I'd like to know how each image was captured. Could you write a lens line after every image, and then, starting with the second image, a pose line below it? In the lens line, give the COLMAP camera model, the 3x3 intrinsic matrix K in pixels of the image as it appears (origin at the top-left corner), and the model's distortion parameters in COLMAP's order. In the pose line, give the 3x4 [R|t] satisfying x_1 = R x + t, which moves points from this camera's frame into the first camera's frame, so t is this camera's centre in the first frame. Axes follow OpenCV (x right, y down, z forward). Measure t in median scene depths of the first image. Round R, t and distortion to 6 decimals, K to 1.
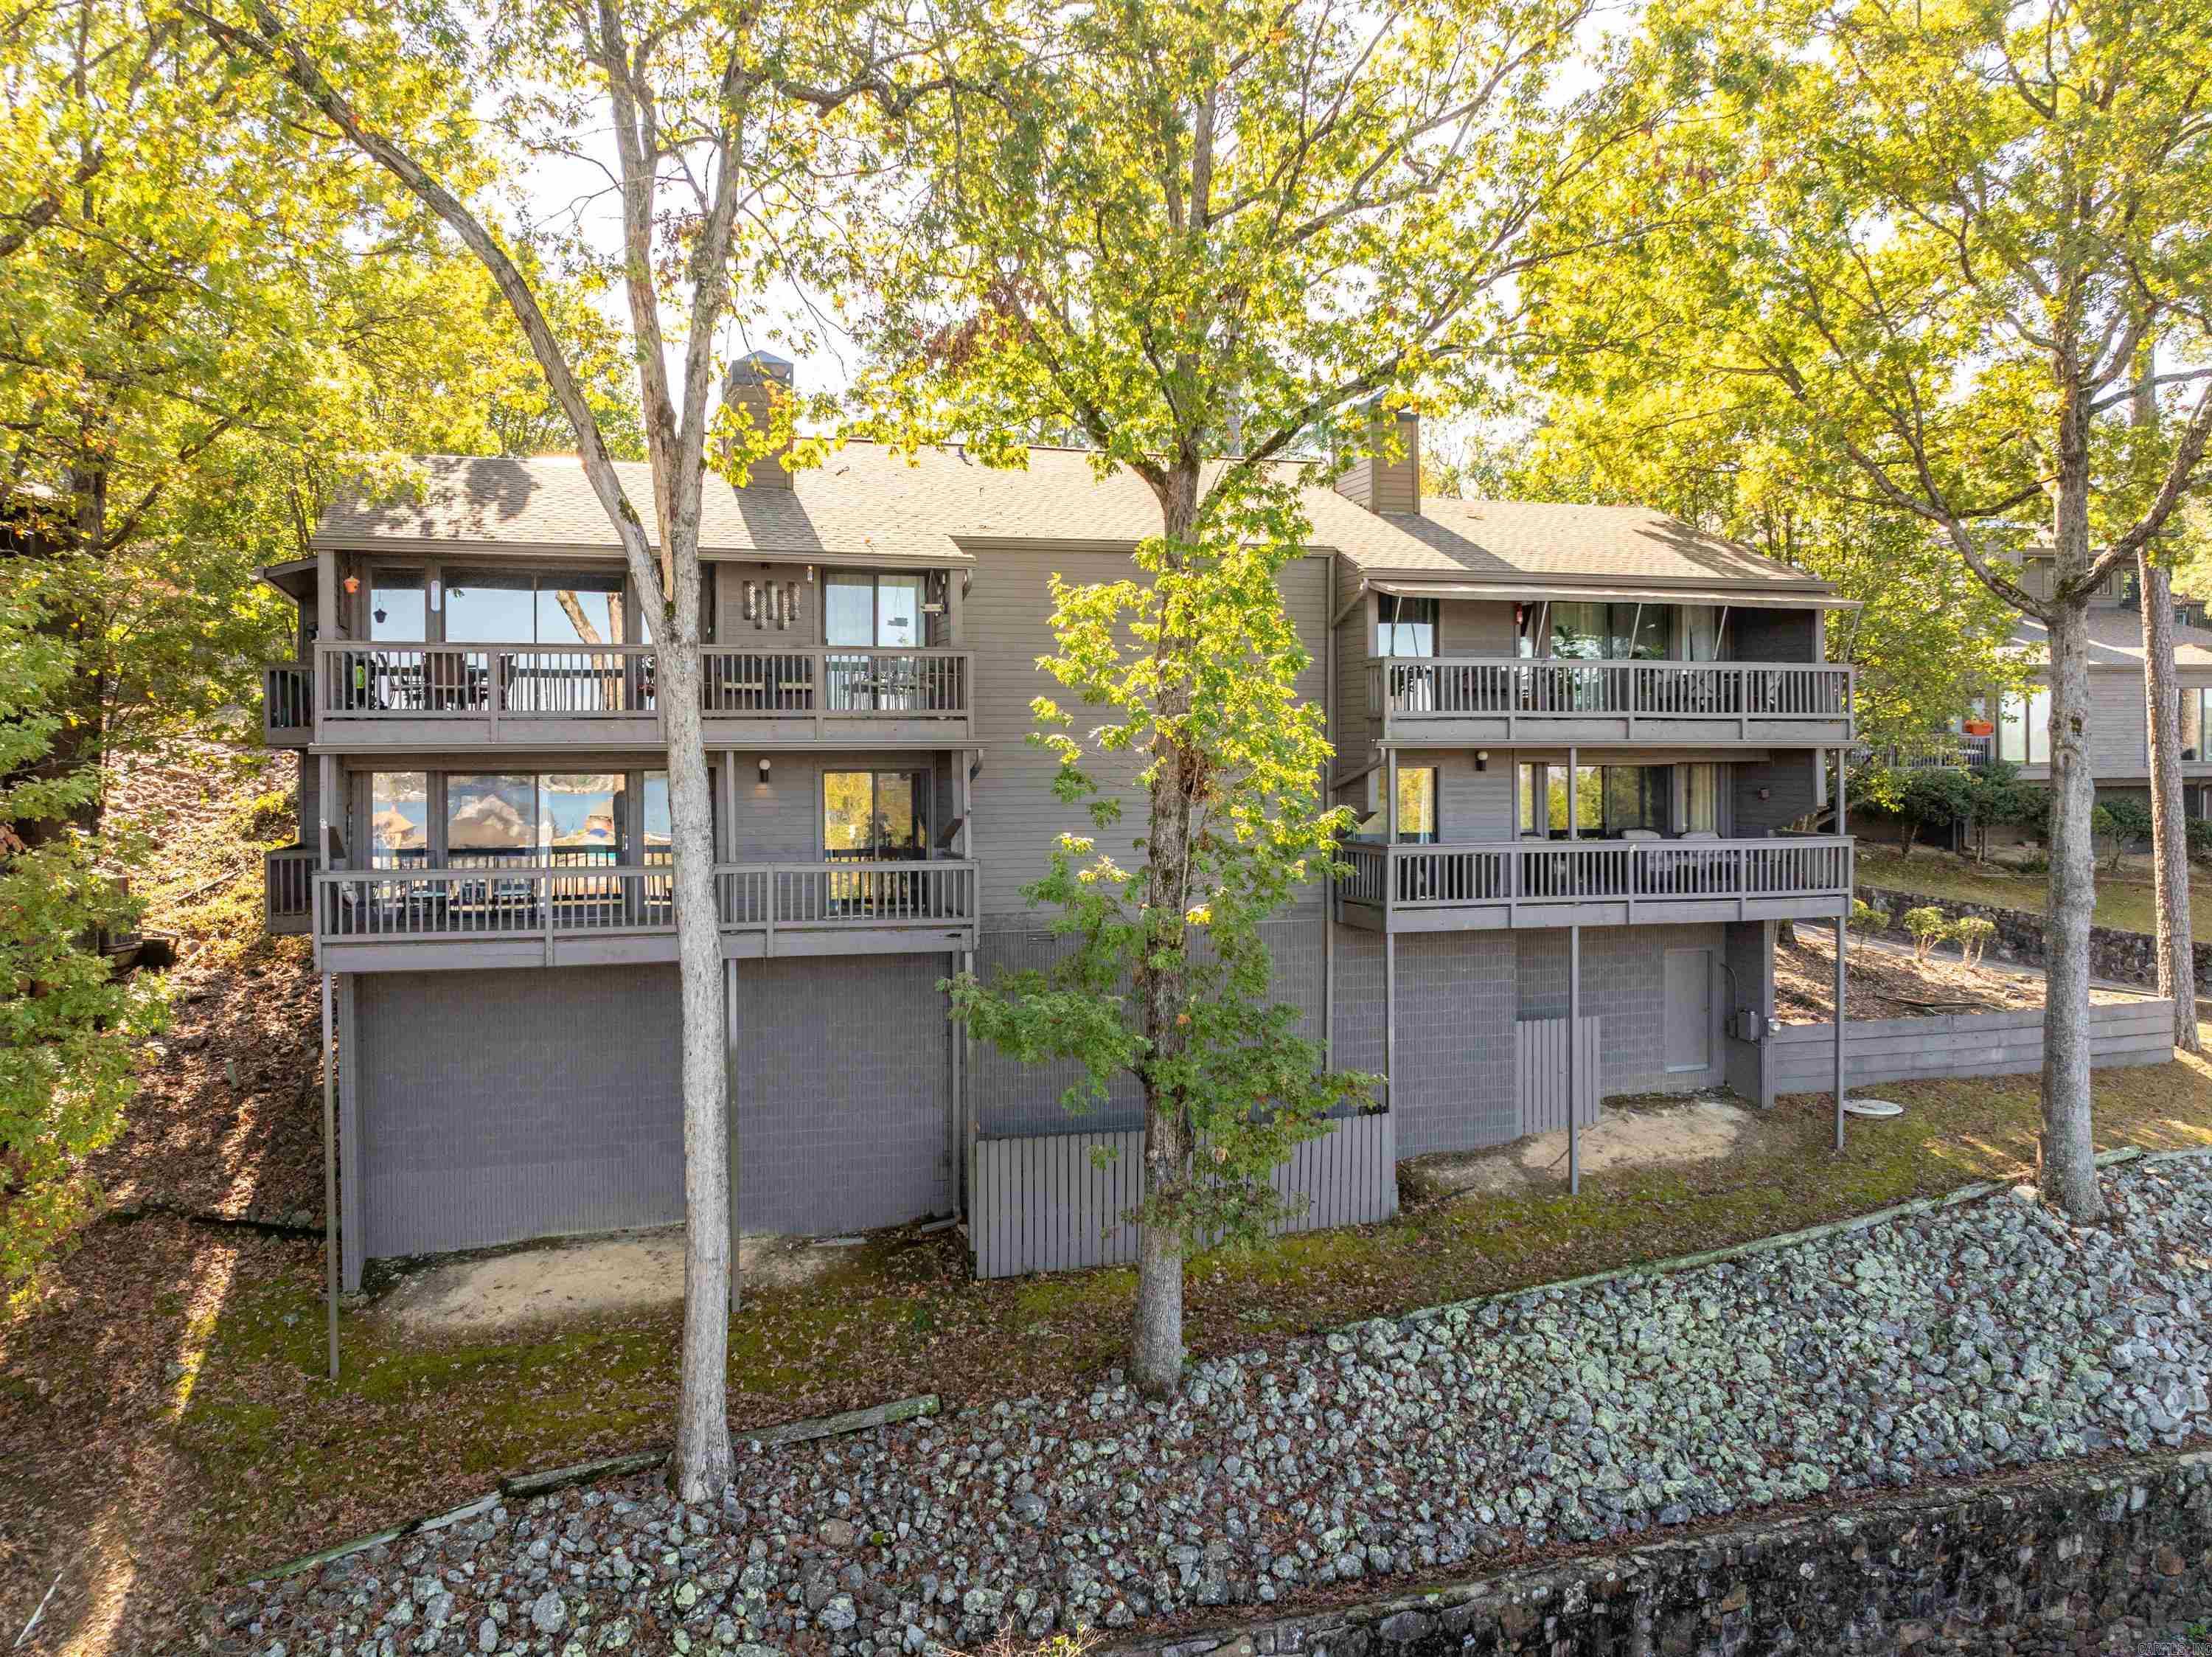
lens RADIAL K [[1573.8, 0, 1072.1], [0, 1573.8, 824.6], [0, 0, 1]] dist [-0.032504, 0.017940]
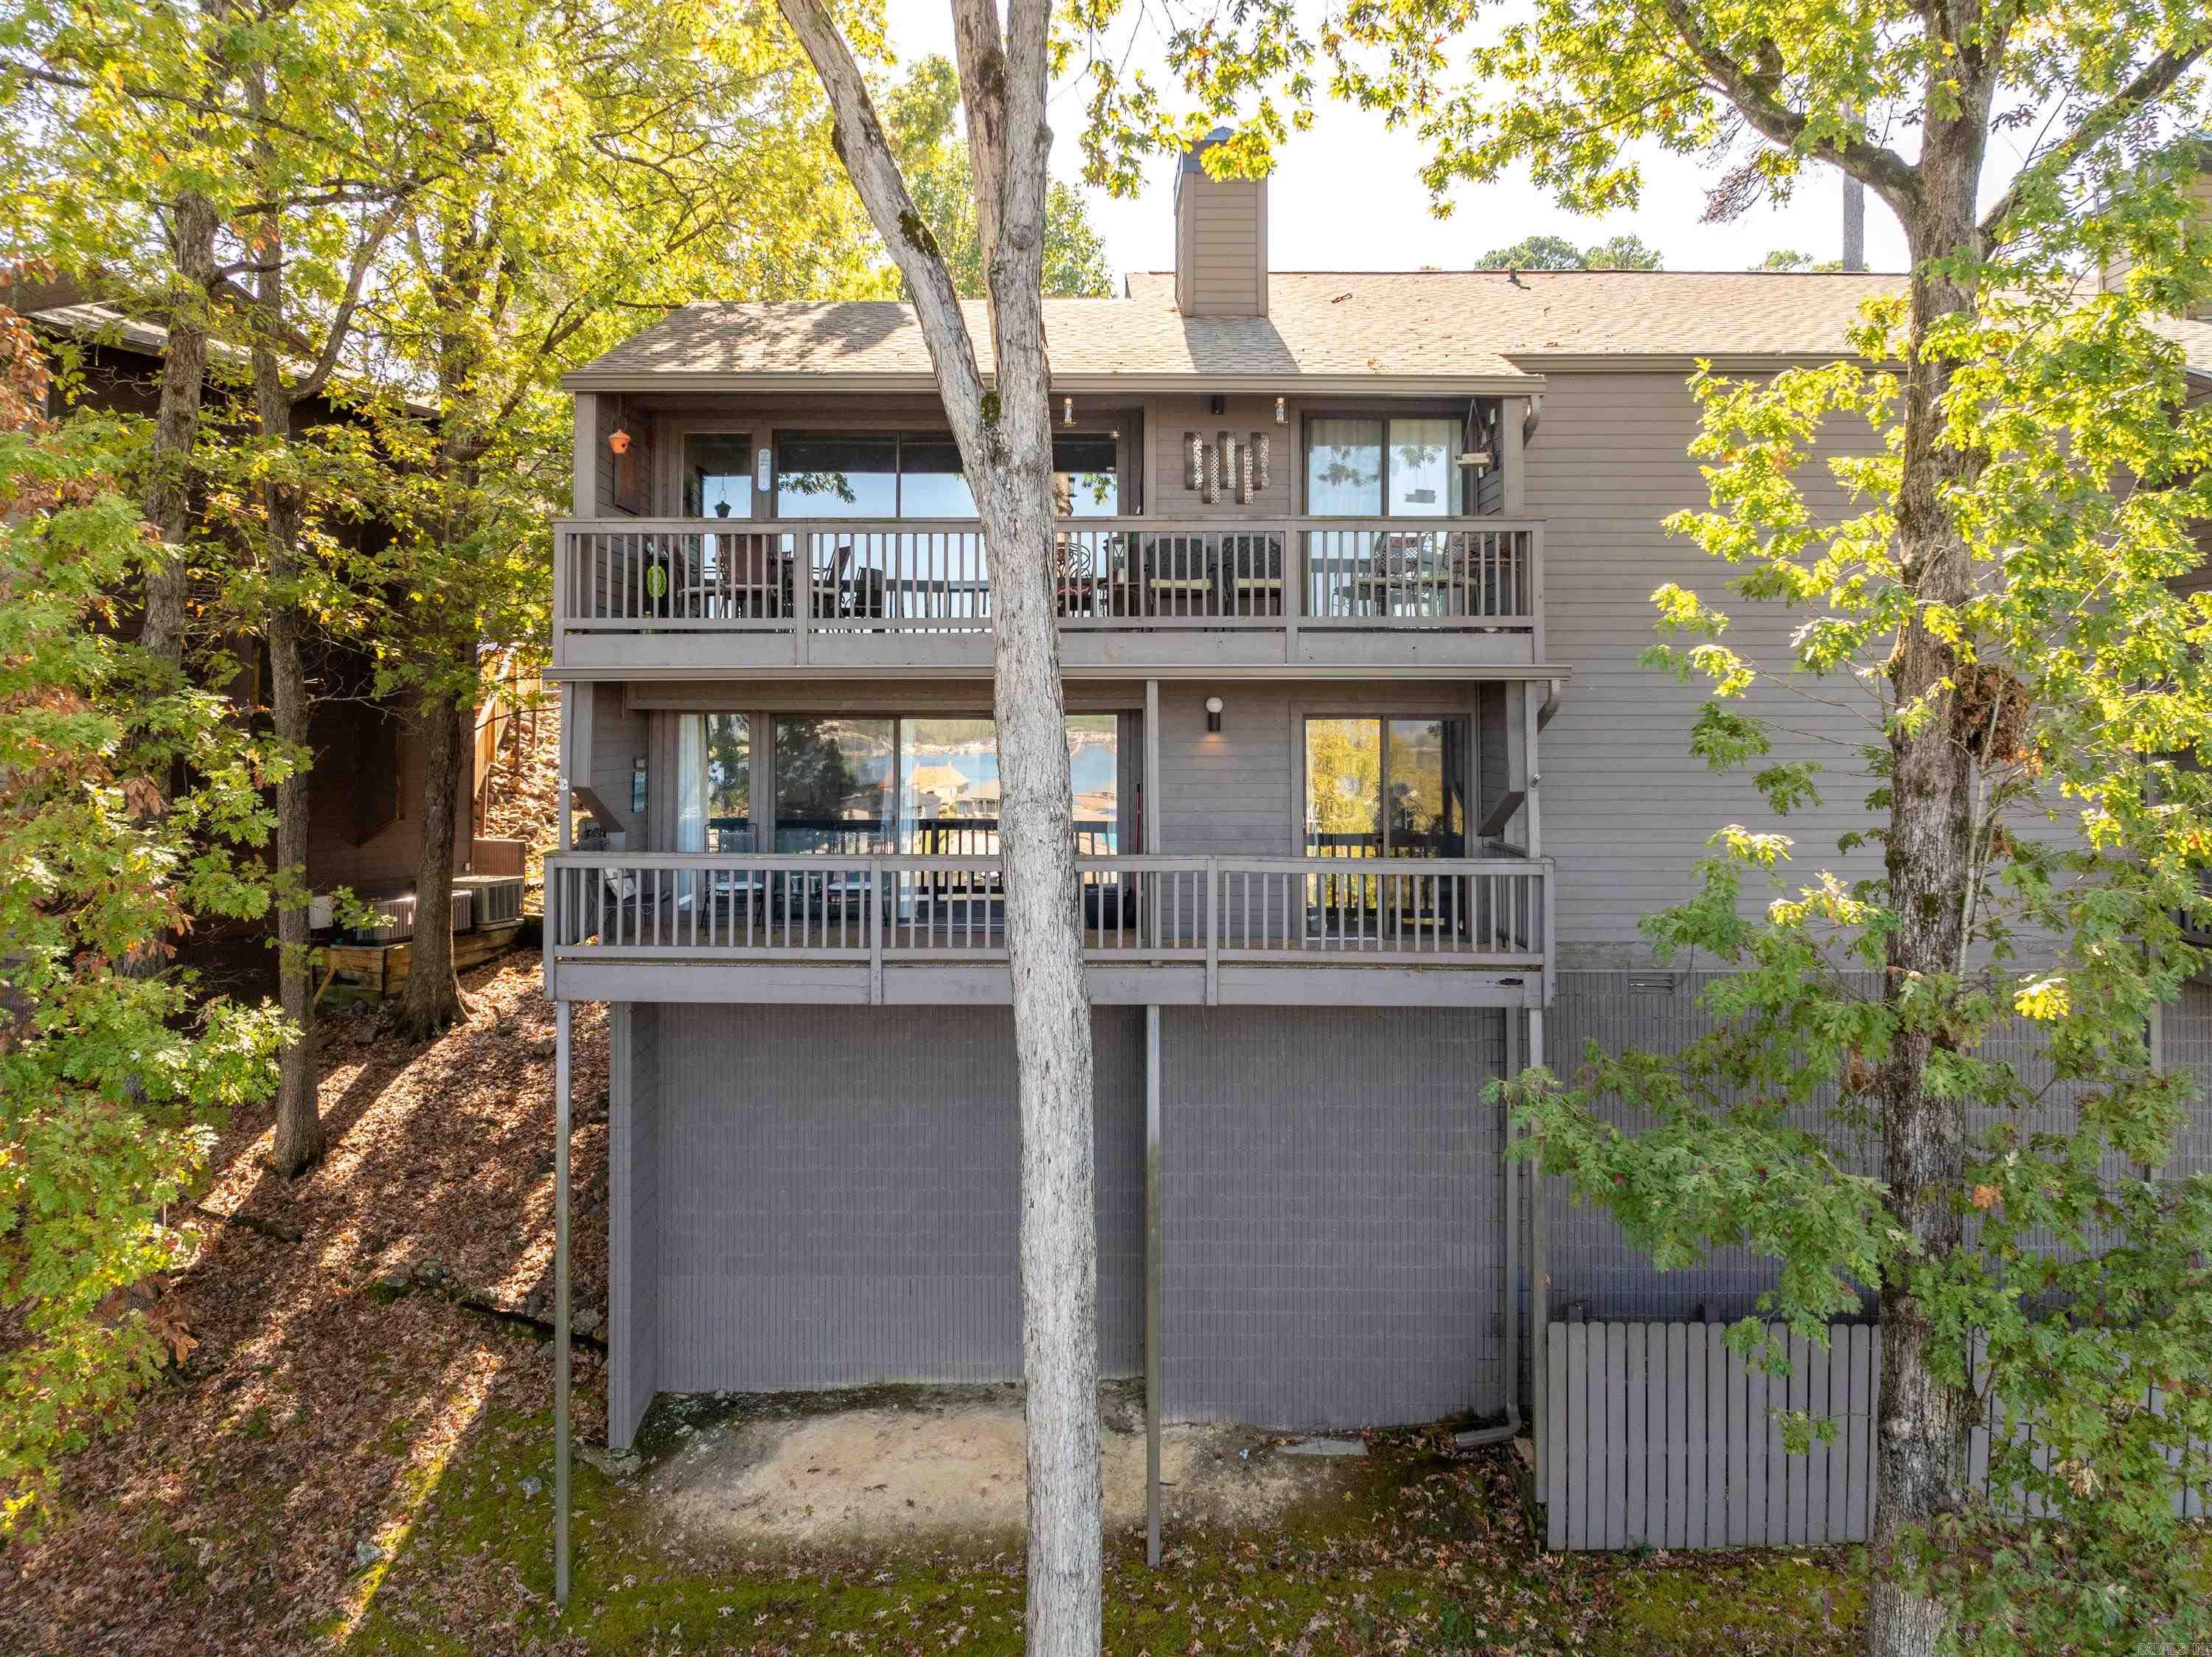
lens RADIAL K [[1547.5, 0, 1048.1], [0, 1547.5, 680.4], [0, 0, 1]] dist [-0.002008, -0.024066]
pose [[0.938007, -0.006822, -0.346548, -0.035282], [-0.018205, 0.997457, -0.068911, -0.002236], [0.346137, 0.070948, 0.935497, 0.370842]]
